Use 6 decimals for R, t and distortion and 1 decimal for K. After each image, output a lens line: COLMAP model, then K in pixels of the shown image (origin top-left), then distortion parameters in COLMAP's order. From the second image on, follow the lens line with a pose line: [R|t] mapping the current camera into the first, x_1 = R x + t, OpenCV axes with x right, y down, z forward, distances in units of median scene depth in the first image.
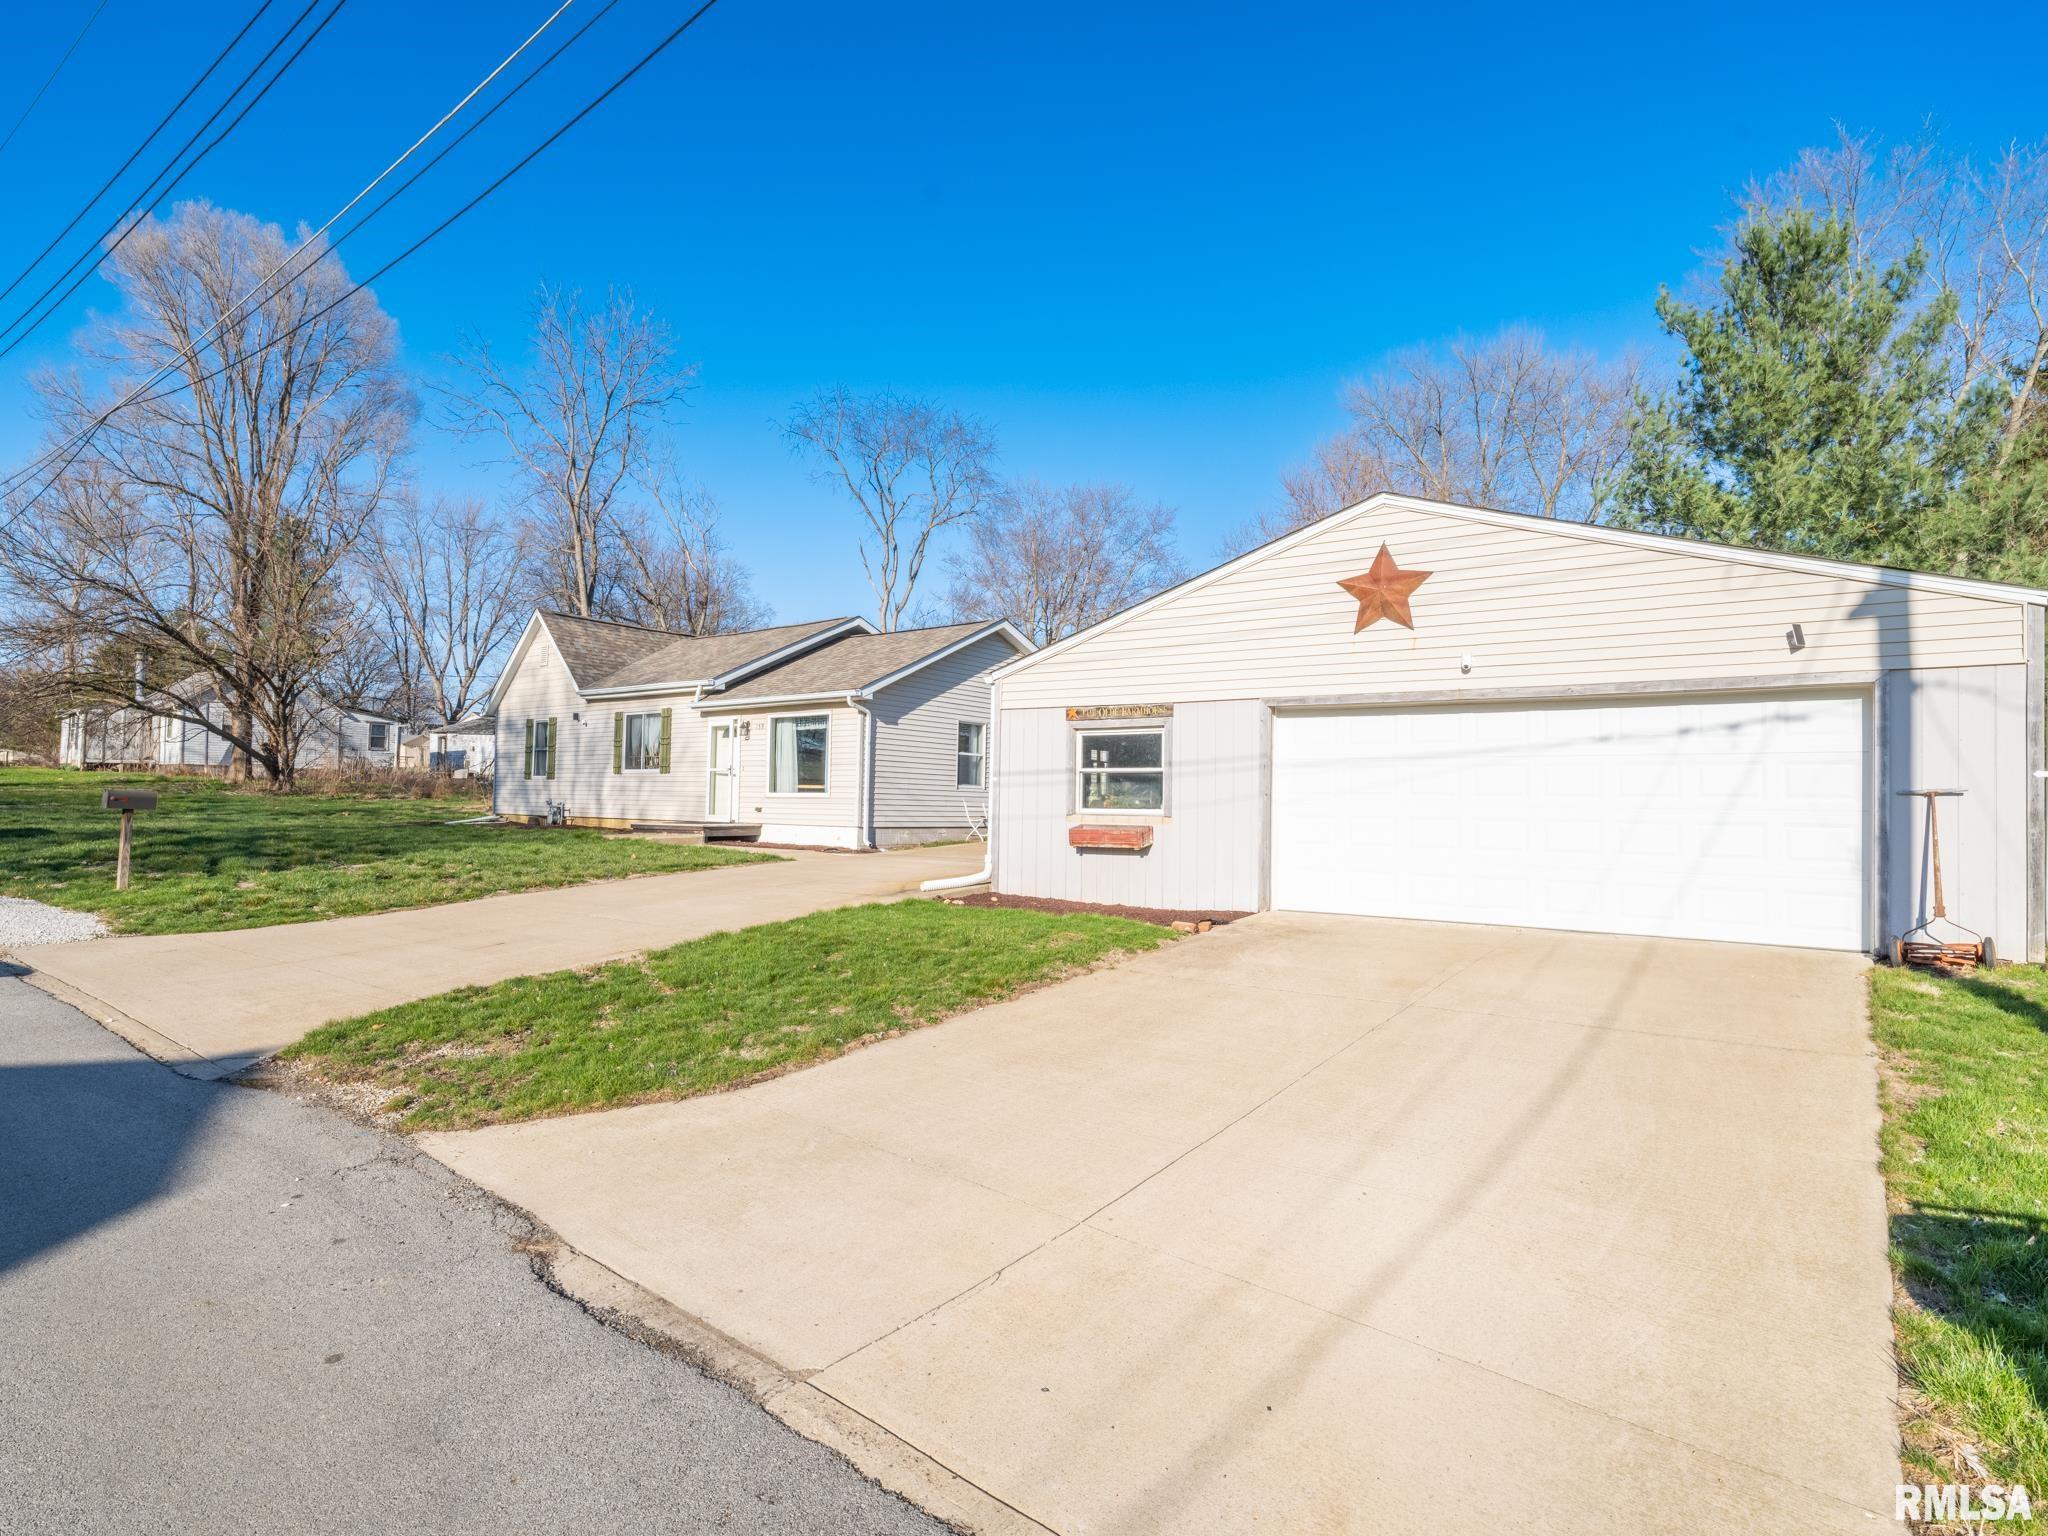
lens RADIAL K [[1090.2, 0, 1026.4], [0, 1090.2, 771.1], [0, 0, 1]] dist [0.001185, 0.002249]
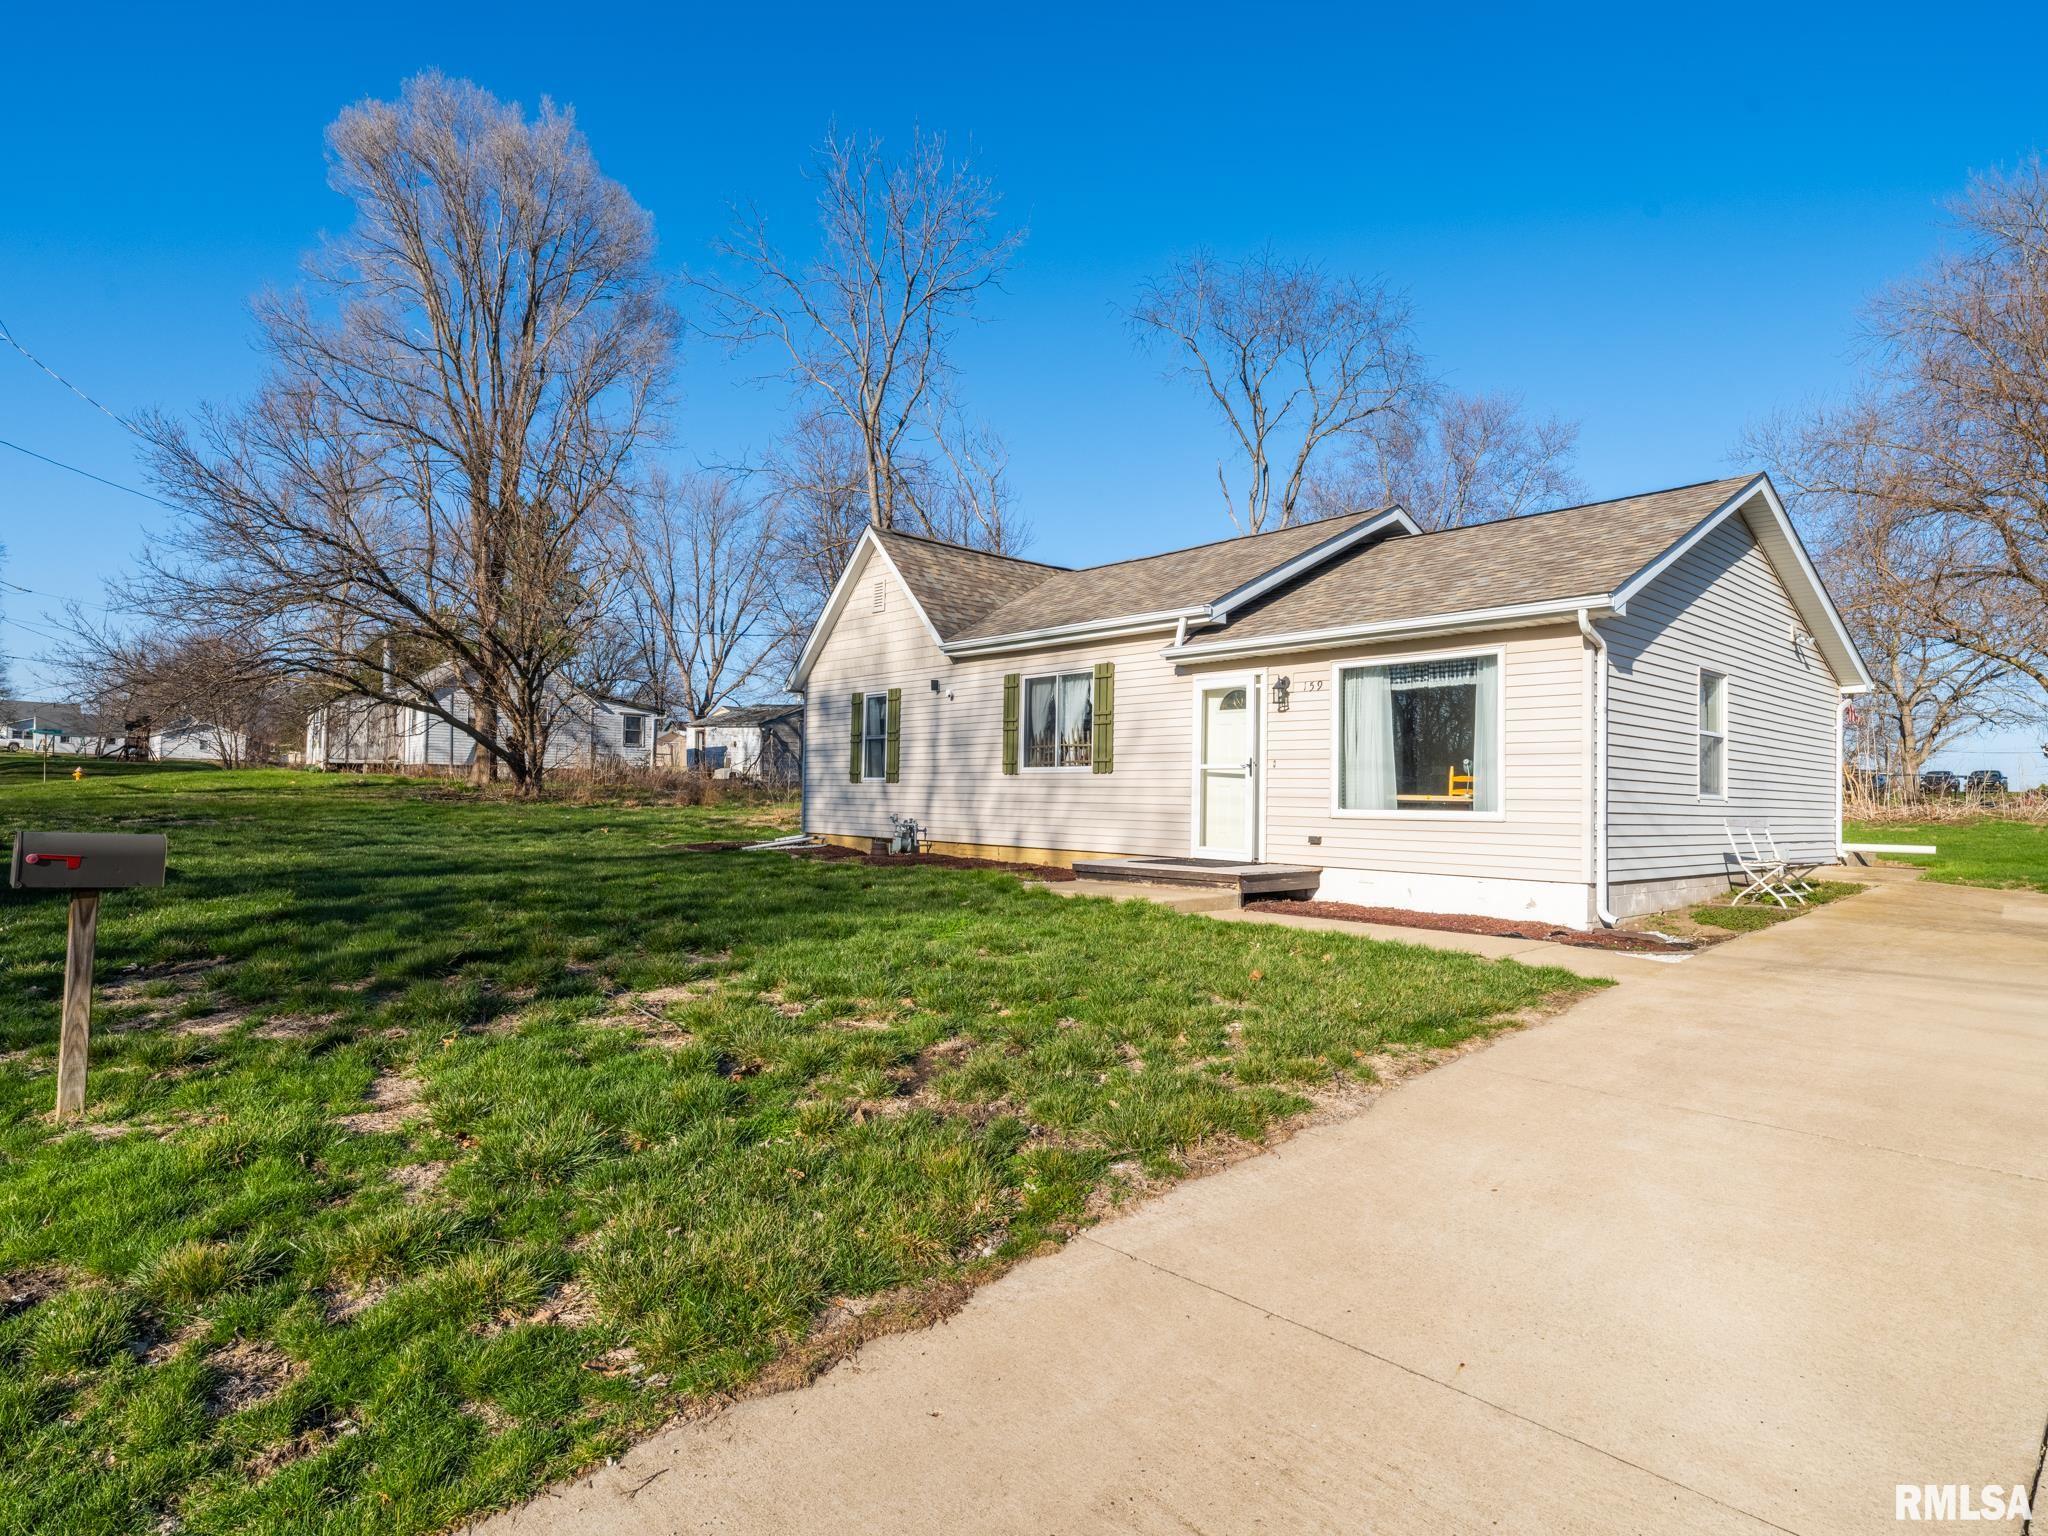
lens RADIAL K [[1131.3, 0, 1032.7], [0, 1131.3, 762.8], [0, 0, 1]] dist [0.026519, 0.001494]
pose [[0.982341, -0.006743, -0.186976, -0.163785], [0.006033, 0.999972, -0.004368, -0.000821], [0.187001, 0.003163, 0.982355, 0.251108]]
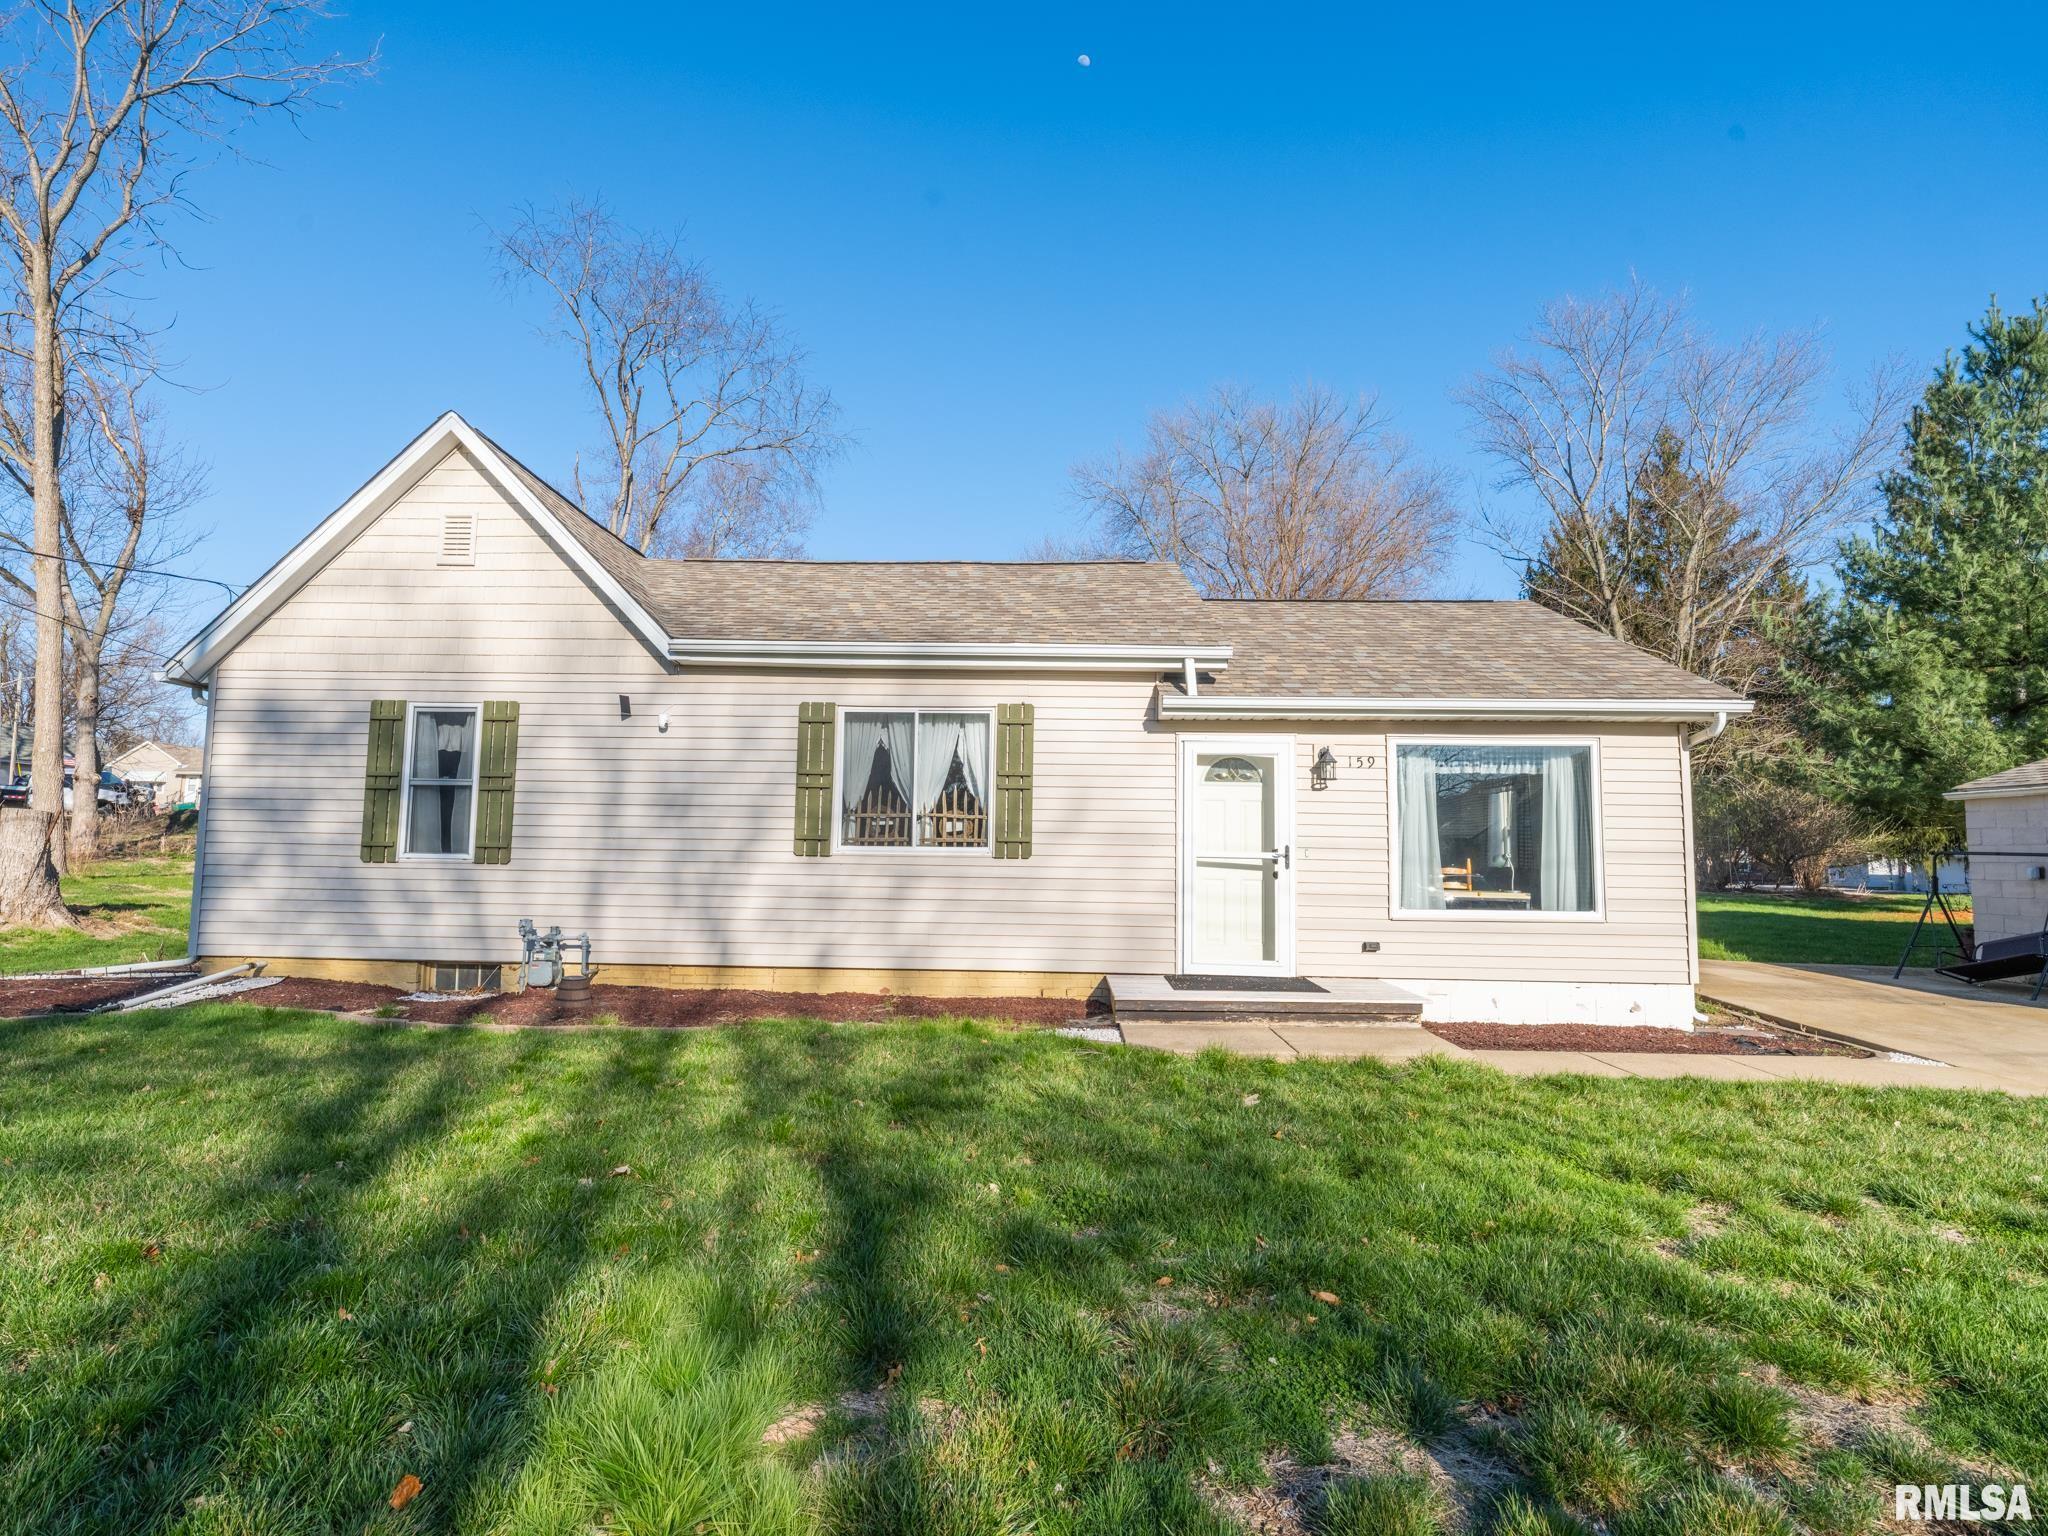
lens RADIAL K [[1090.2, 0, 1026.8], [0, 1090.2, 771.0], [0, 0, 1]] dist [0.001185, 0.002249]
pose [[0.809844, 0.043889, 0.585001, -0.369327], [-0.019755, 0.998672, -0.047577, -0.007665], [-0.586312, 0.026973, 0.809636, 0.423959]]
